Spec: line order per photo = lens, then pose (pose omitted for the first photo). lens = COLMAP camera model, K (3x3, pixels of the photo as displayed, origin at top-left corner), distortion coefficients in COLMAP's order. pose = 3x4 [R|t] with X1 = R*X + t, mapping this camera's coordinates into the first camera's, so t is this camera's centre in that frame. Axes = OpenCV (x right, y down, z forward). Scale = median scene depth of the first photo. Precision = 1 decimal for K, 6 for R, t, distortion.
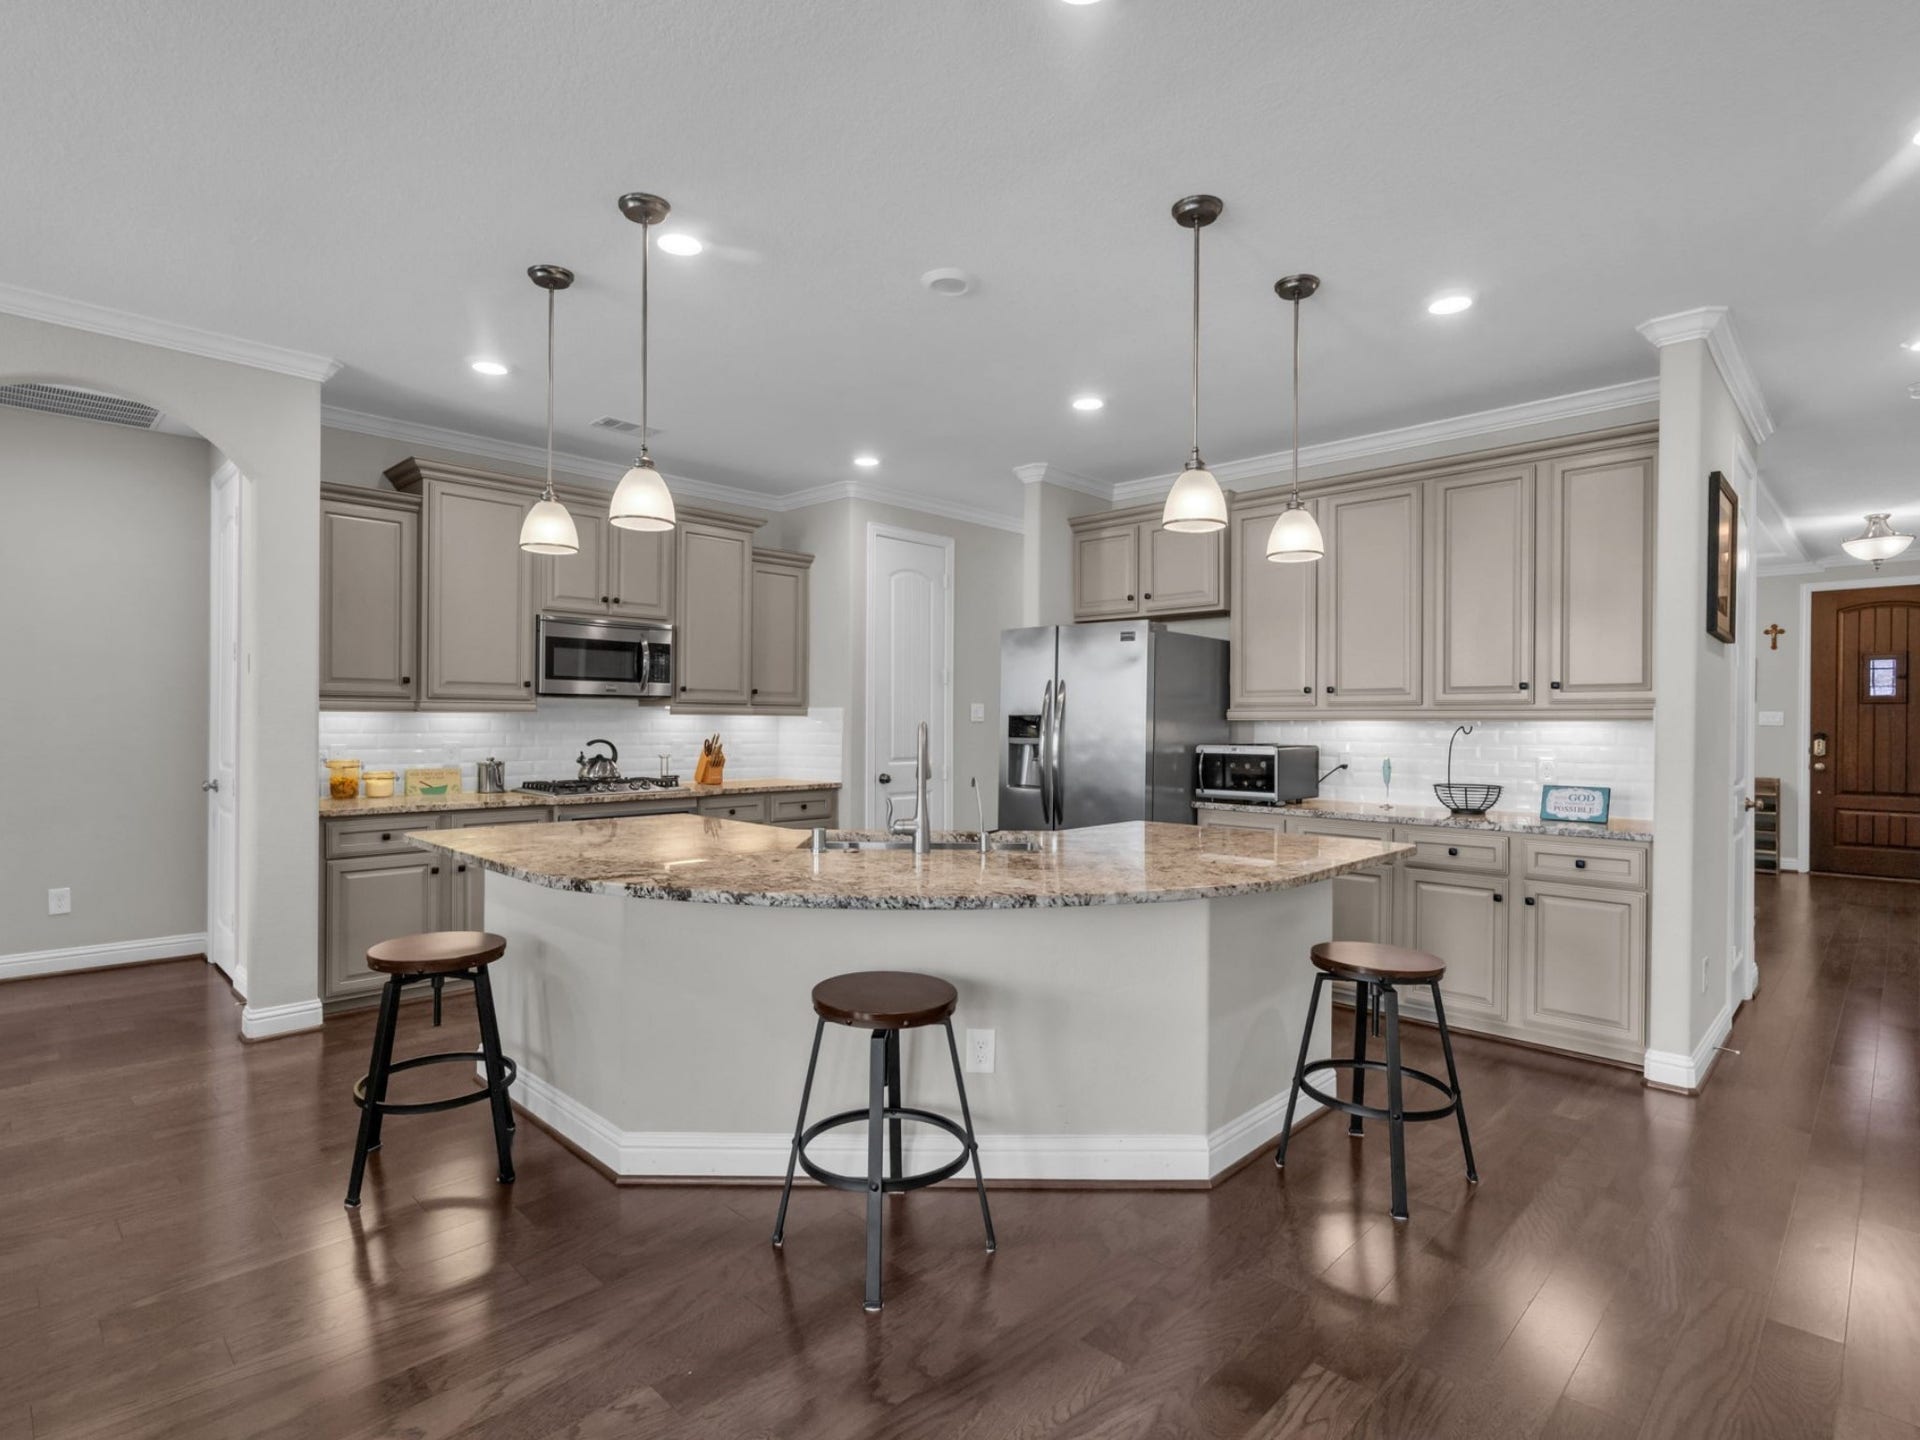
lens RADIAL K [[960.0, 0, 959.0], [0, 960.0, 718.7], [0, 0, 1]] dist [-0.011416, -0.000481]
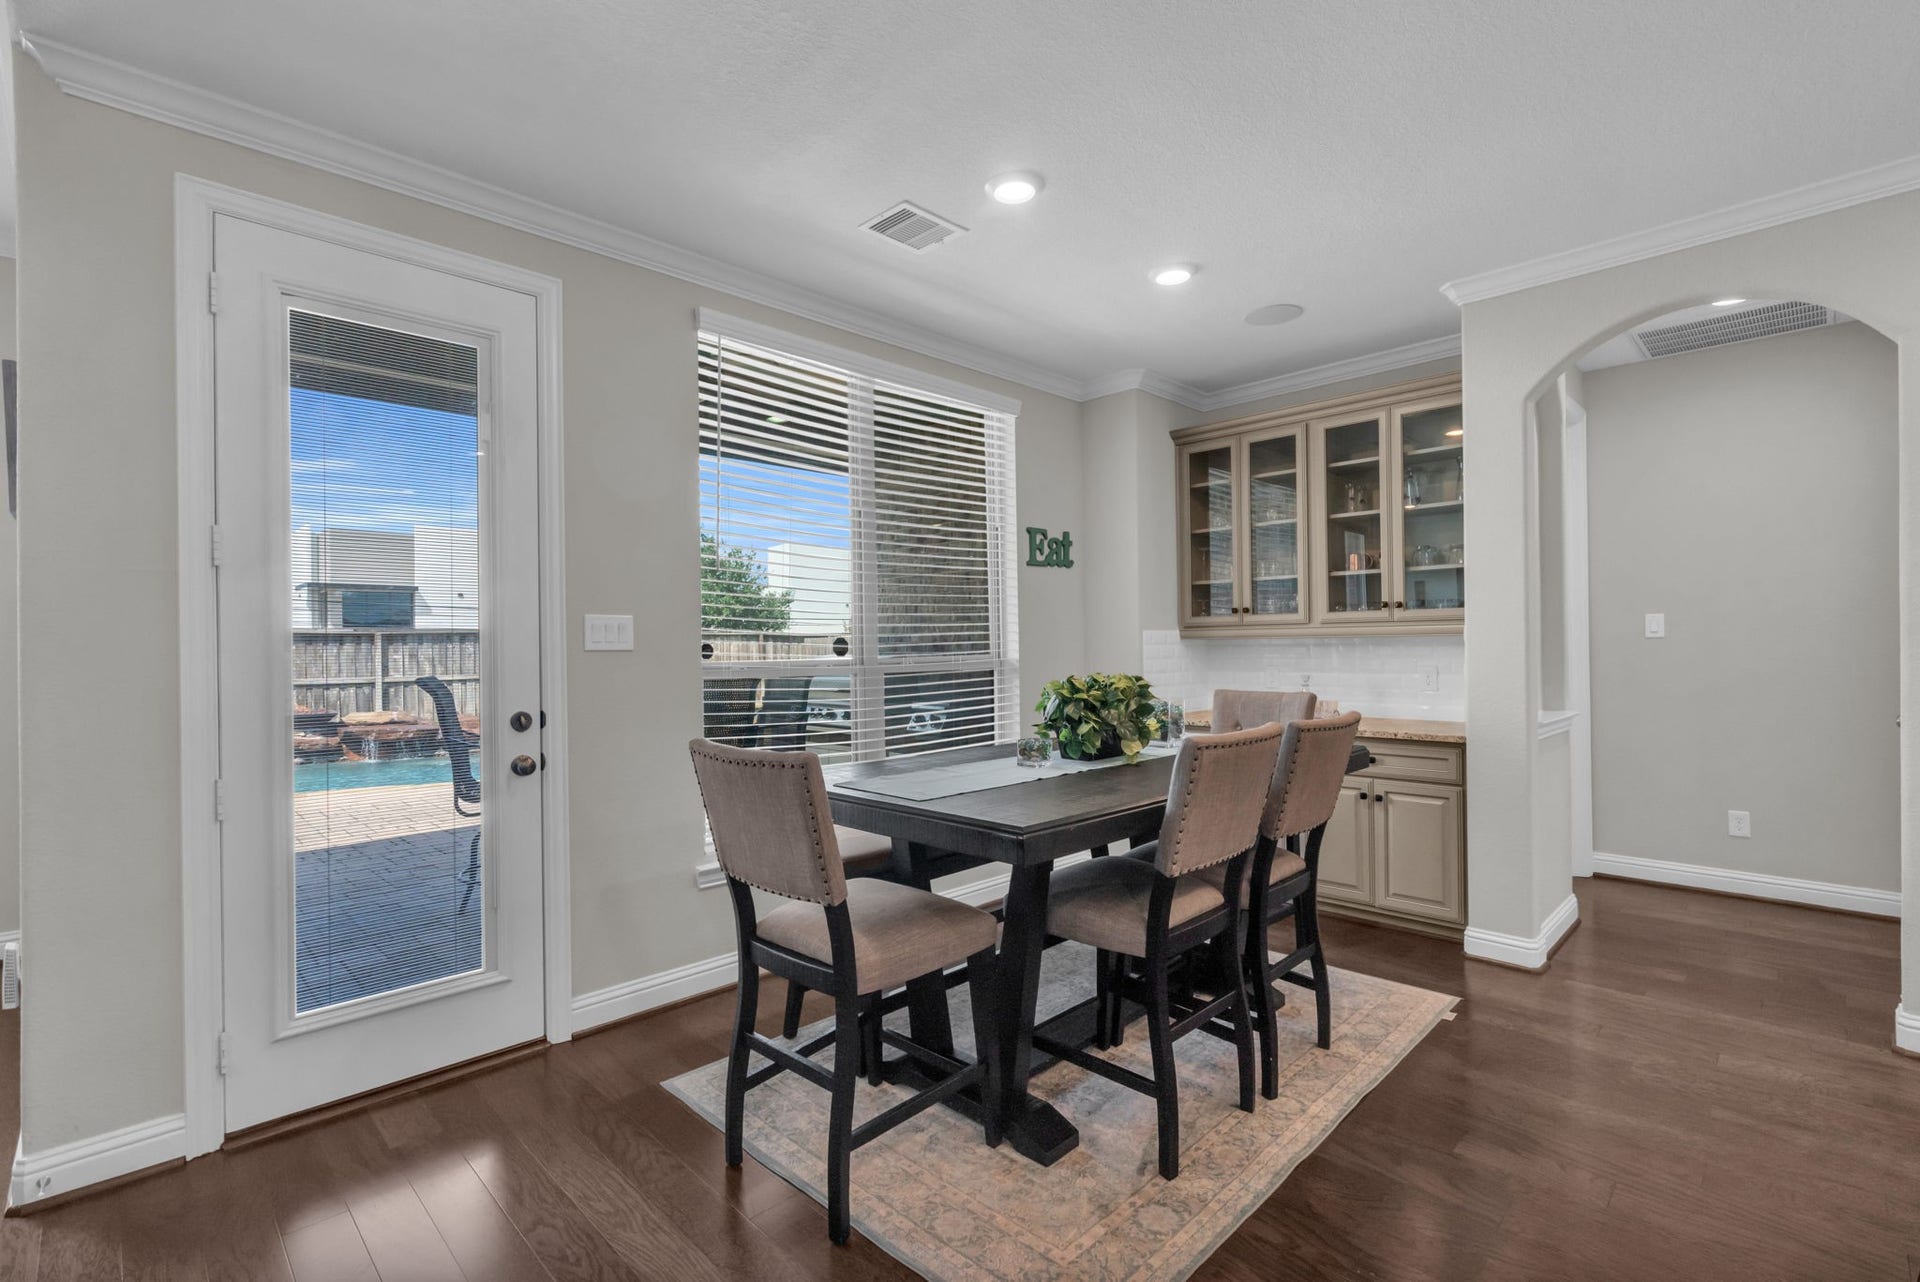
lens RADIAL K [[871.5, 0, 953.3], [0, 871.5, 641.9], [0, 0, 1]] dist [-0.006725, 0.002567]
pose [[-0.012955, -0.013612, -0.999823, -0.012481], [0.008619, 0.999869, -0.013724, 0.004650], [0.999879, -0.008796, -0.012836, 0.169857]]
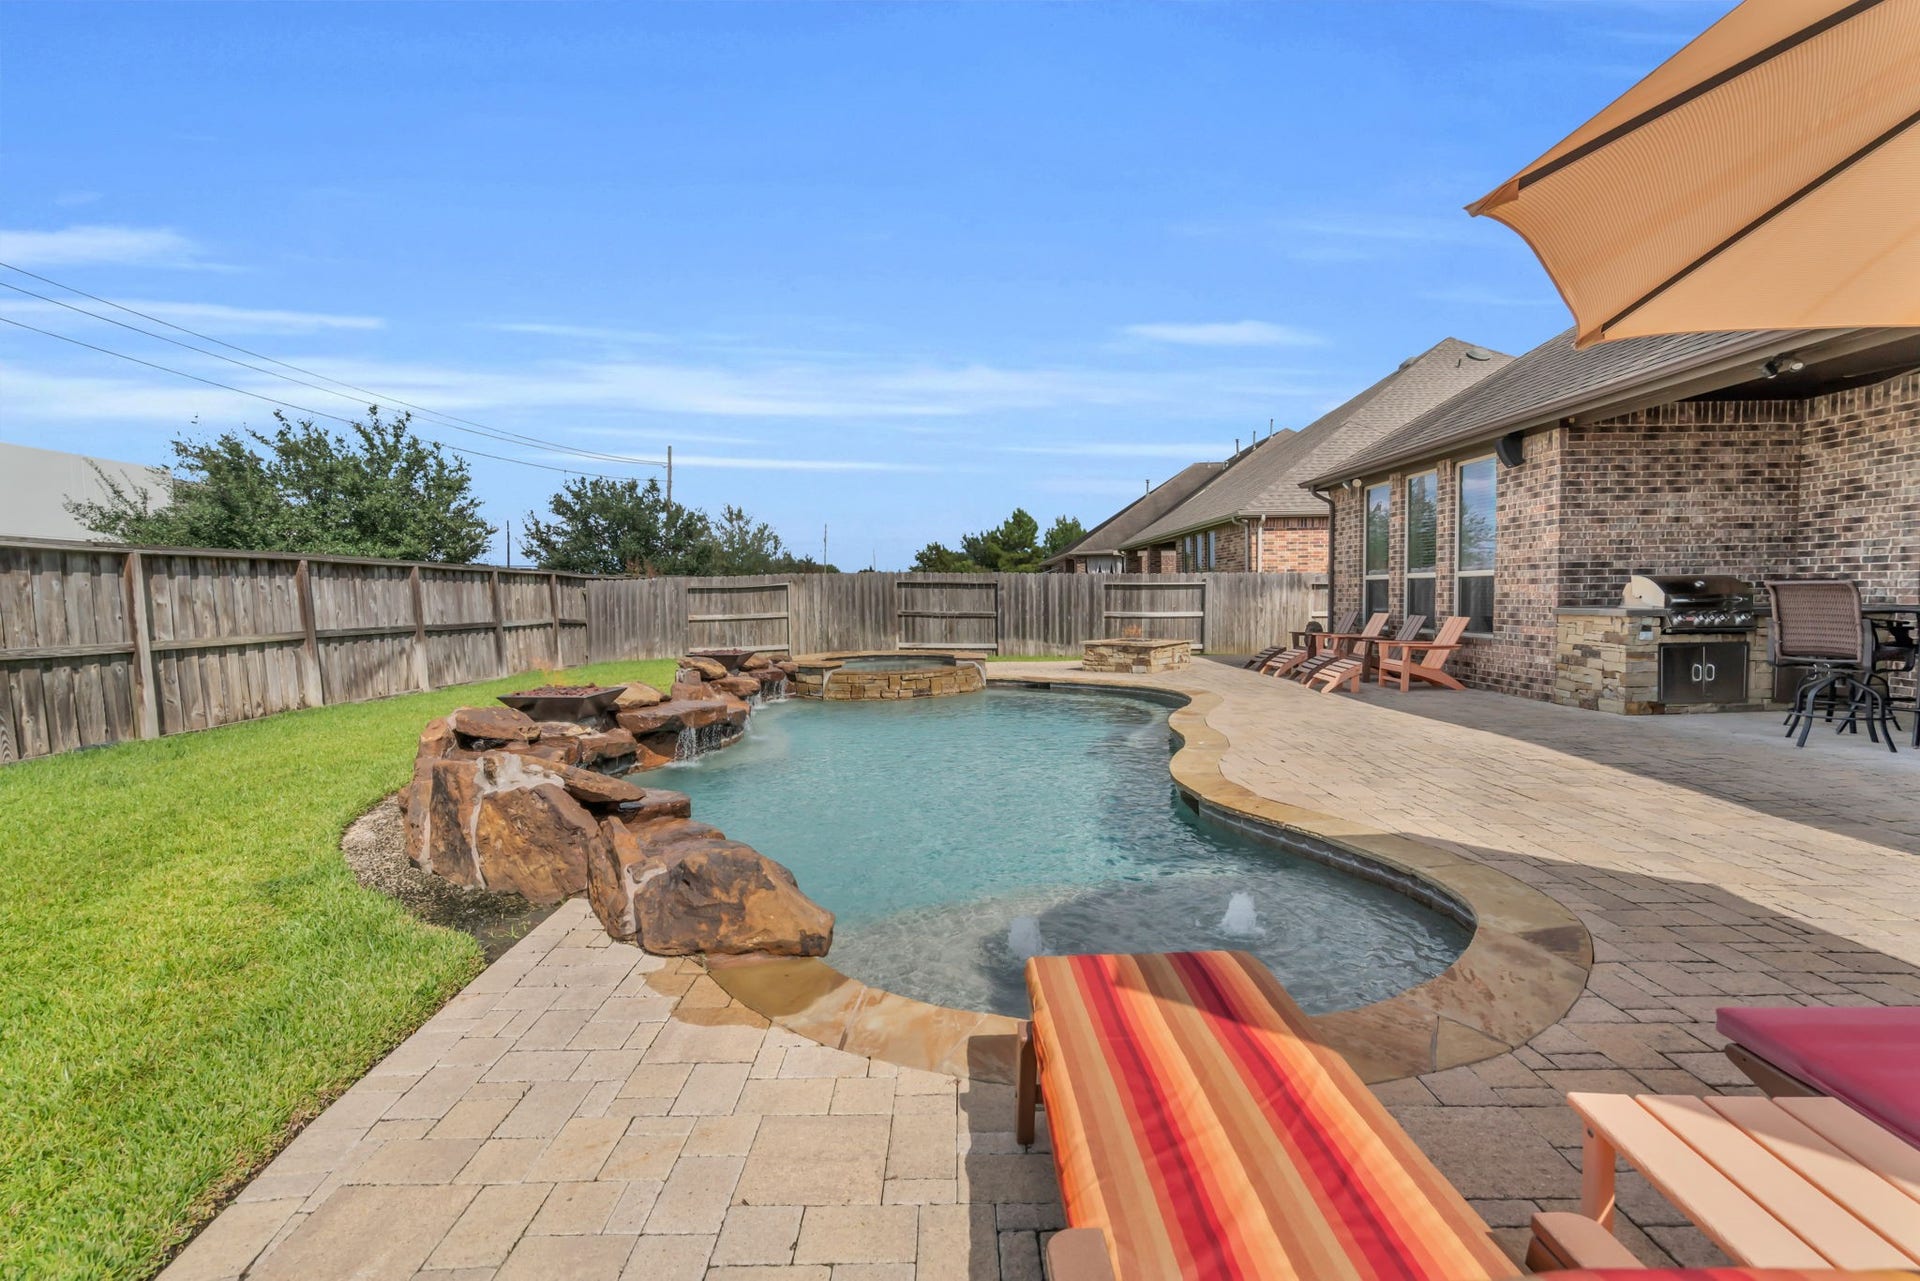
lens RADIAL K [[871.5, 0, 957.1], [0, 871.5, 640.4], [0, 0, 1]] dist [-0.006725, 0.002567]
pose [[0.700663, 0.019794, -0.713218, -1.088964], [0.017831, 0.998817, 0.045237, 0.027658], [0.713270, -0.044413, 0.699481, -2.199595]]
